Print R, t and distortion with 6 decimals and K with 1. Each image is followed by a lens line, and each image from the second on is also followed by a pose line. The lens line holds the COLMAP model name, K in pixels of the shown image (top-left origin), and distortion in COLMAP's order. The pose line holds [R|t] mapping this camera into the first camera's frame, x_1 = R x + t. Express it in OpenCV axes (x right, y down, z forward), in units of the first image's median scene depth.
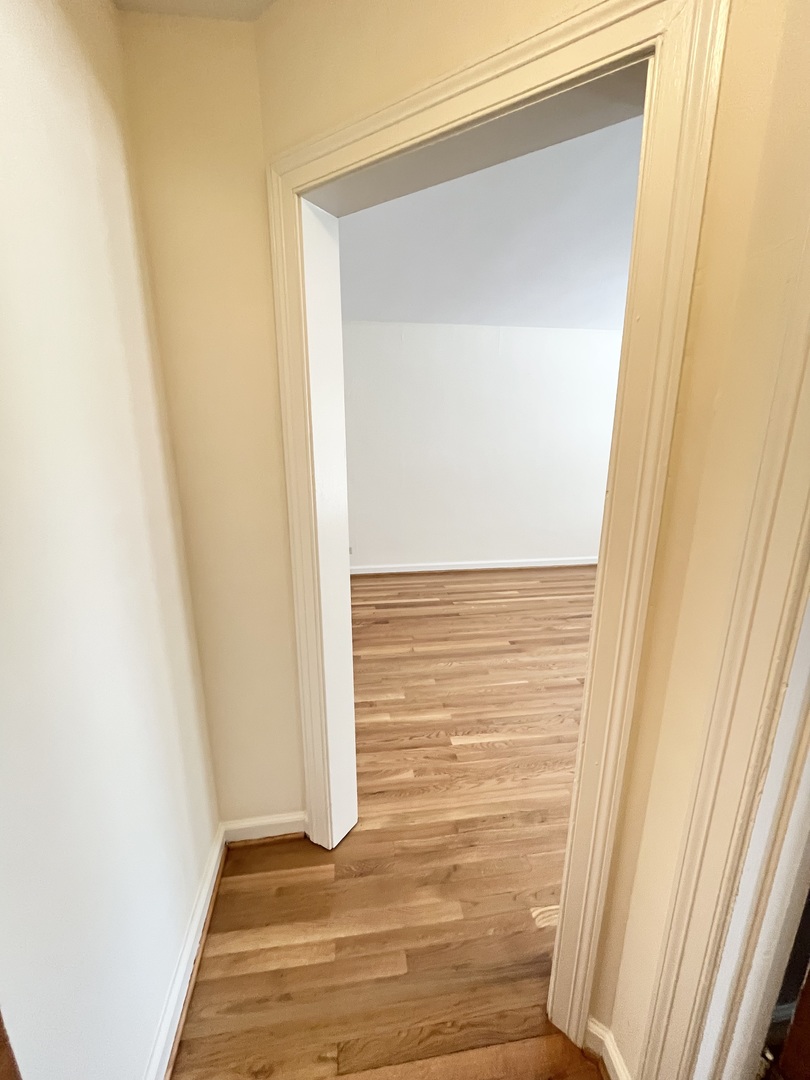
lens RADIAL K [[435.6, 0, 402.8], [0, 435.6, 538.4], [0, 0, 1]] dist [-0.003010, 0.000000]
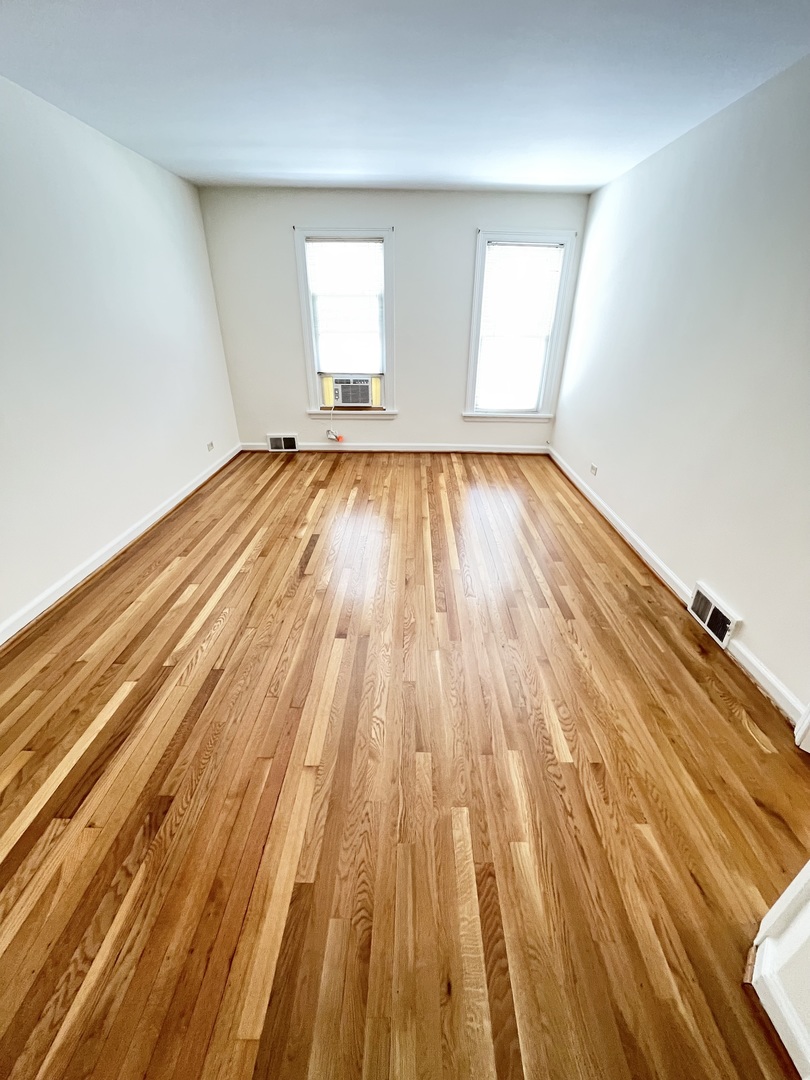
lens RADIAL K [[435.6, 0, 406.5], [0, 435.6, 540.0], [0, 0, 1]] dist [-0.003010, 0.000000]
pose [[0.150915, -0.454254, 0.877997, -0.307041], [0.226984, 0.880362, 0.416462, -0.182224], [-0.962135, 0.136441, 0.235968, 0.767023]]
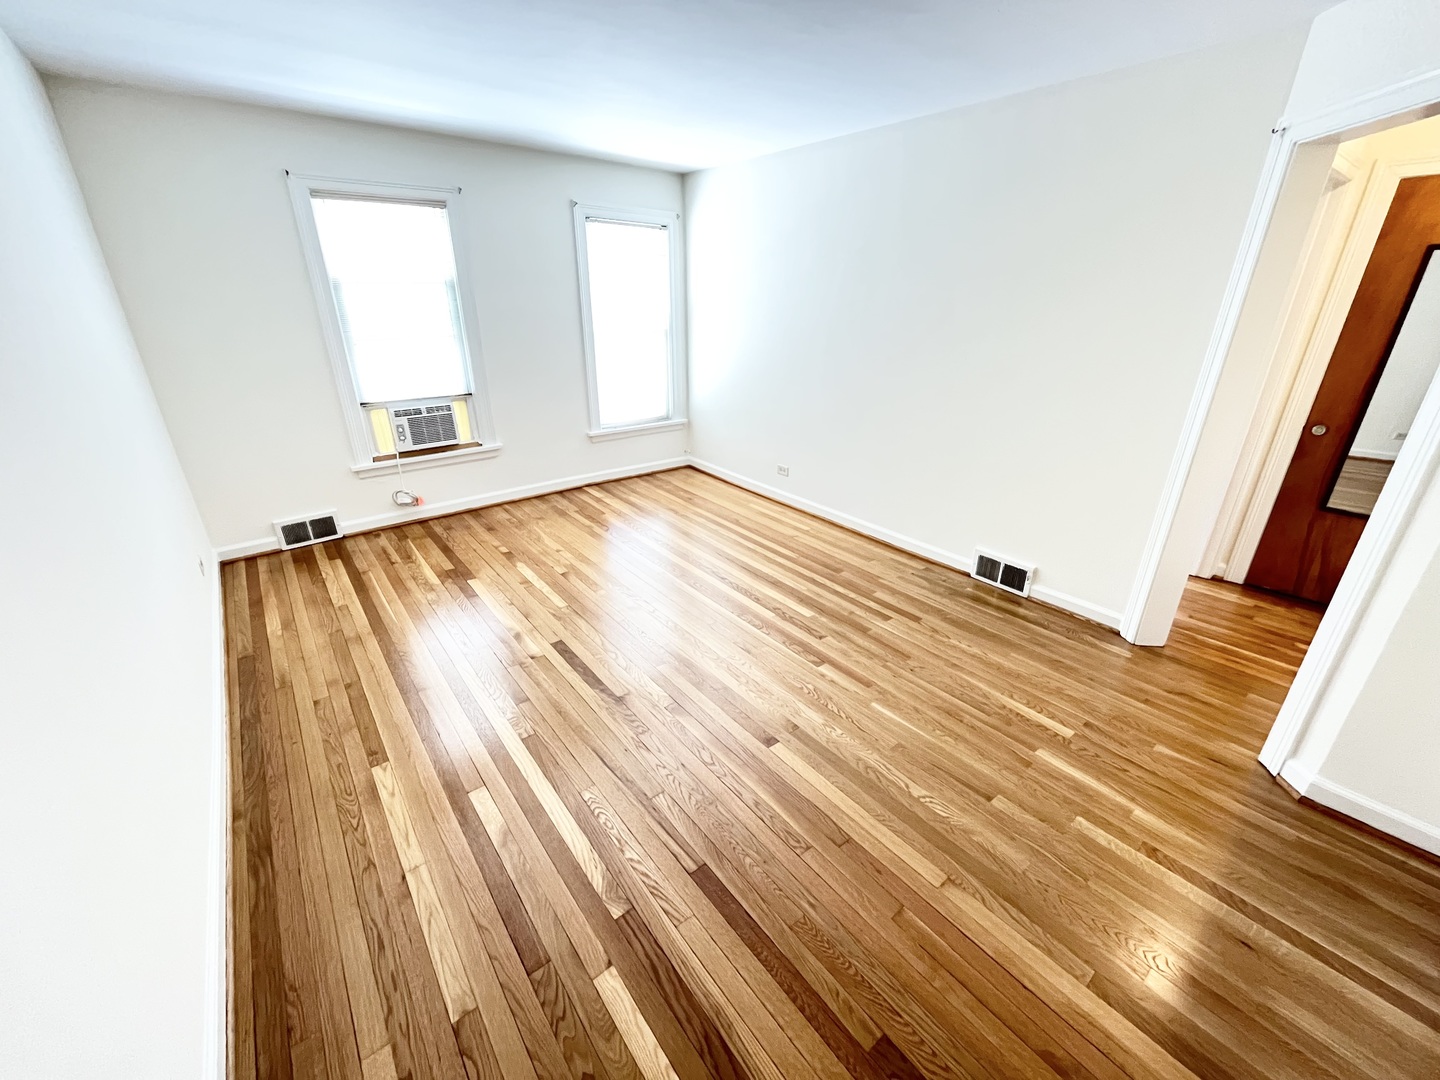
lens RADIAL K [[580.8, 0, 716.4], [0, 580.8, 540.2], [0, 0, 1]] dist [-0.003010, 0.000000]
pose [[-0.505823, -0.334618, 0.795094, -0.201873], [0.204848, 0.848743, 0.487517, -0.341172], [-0.837962, 0.409470, -0.360768, 1.303902]]
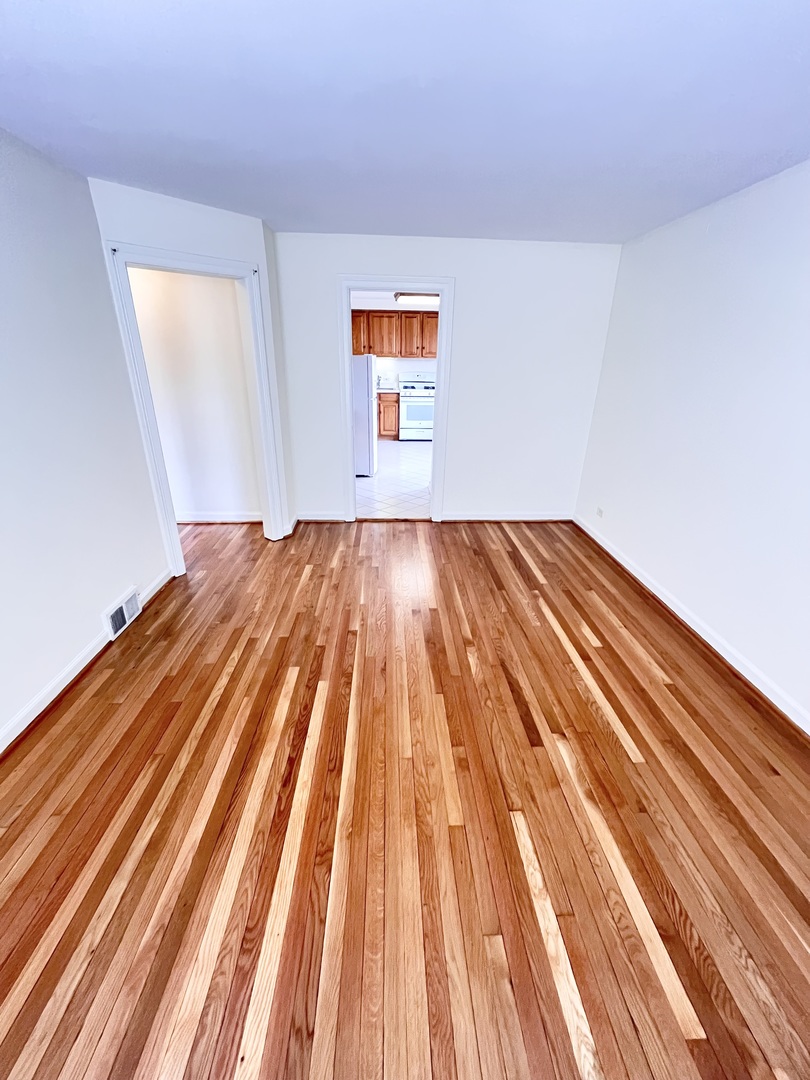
lens RADIAL K [[435.6, 0, 409.5], [0, 435.6, 540.1], [0, 0, 1]] dist [-0.003010, 0.000000]
pose [[-0.088806, 0.393941, -0.914836, 1.137936], [-0.260034, 0.877444, 0.403082, -0.275917], [0.961507, 0.273684, 0.024516, 0.959081]]
